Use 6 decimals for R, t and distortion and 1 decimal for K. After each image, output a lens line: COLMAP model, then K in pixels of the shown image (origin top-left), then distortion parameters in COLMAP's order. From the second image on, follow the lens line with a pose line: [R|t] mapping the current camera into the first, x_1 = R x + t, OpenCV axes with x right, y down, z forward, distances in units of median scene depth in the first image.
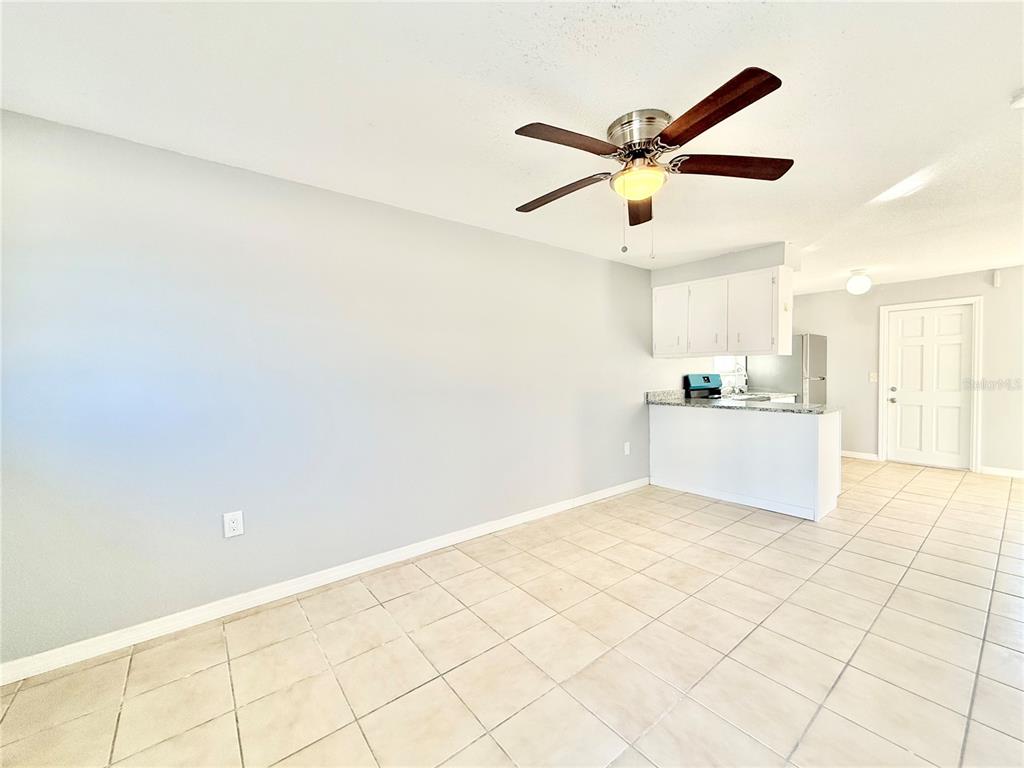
lens RADIAL K [[408.7, 0, 512.3], [0, 408.7, 386.7], [0, 0, 1]] dist [-0.001872, -0.000803]
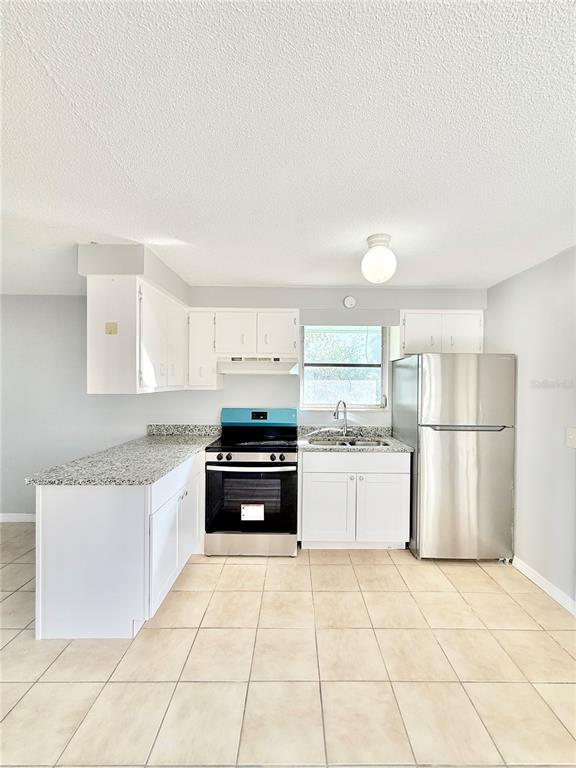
lens RADIAL K [[314.9, 0, 292.2], [0, 314.9, 385.1], [0, 0, 1]] dist [-0.000979, -0.000116]
pose [[0.787900, 0.019550, -0.615492, 1.304014], [-0.039915, 0.999015, -0.019363, -0.098483], [0.614508, 0.039824, 0.787905, 0.768799]]
